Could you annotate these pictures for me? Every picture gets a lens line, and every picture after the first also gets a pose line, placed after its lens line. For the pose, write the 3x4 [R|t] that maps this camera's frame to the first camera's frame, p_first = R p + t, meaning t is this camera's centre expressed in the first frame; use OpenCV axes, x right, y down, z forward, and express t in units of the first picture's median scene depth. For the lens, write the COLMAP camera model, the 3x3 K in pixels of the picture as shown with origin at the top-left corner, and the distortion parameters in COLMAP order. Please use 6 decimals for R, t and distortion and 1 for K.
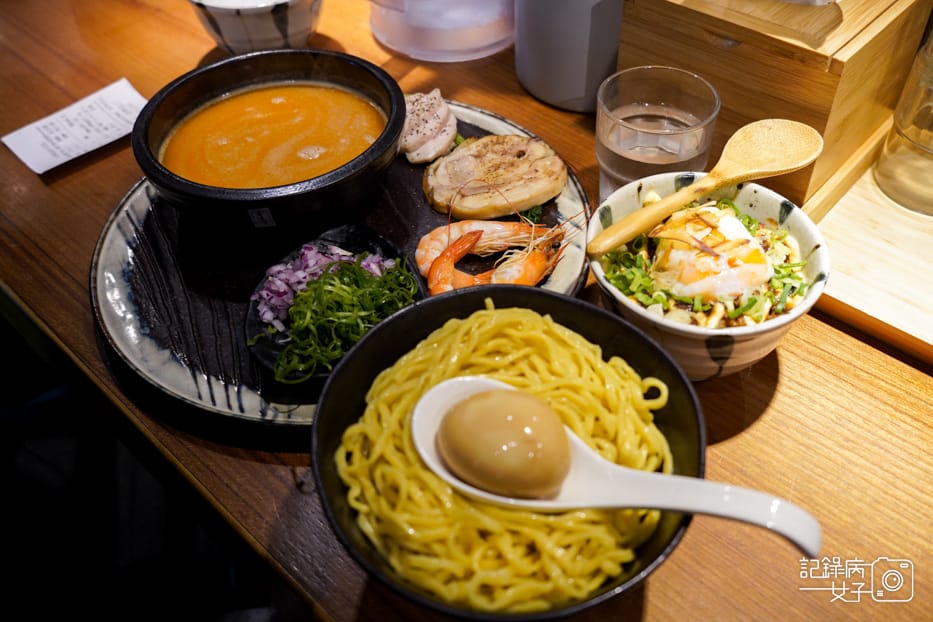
lens RADIAL K [[655.1, 0, 466.5], [0, 655.1, 311.0], [0, 0, 1]] dist [-0.050452, -0.002278]
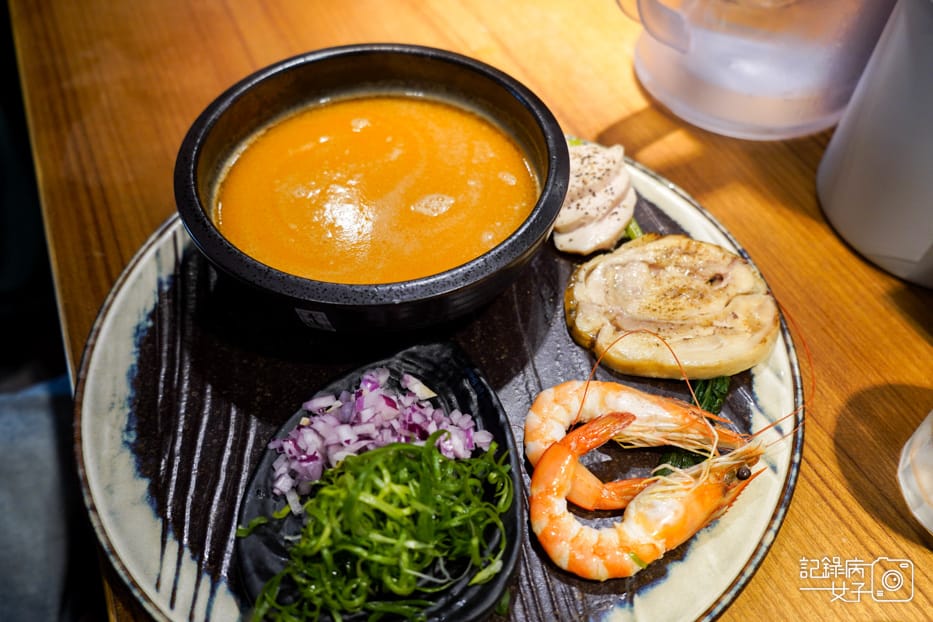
lens RADIAL K [[757.4, 0, 468.1], [0, 757.4, 458.6], [0, 0, 1]] dist [-0.044980, -0.004038]
pose [[0.959555, 0.252962, -0.123551, -0.023913], [-0.236946, 0.962679, 0.130787, -0.111104], [0.152025, -0.096222, 0.983682, 0.187067]]
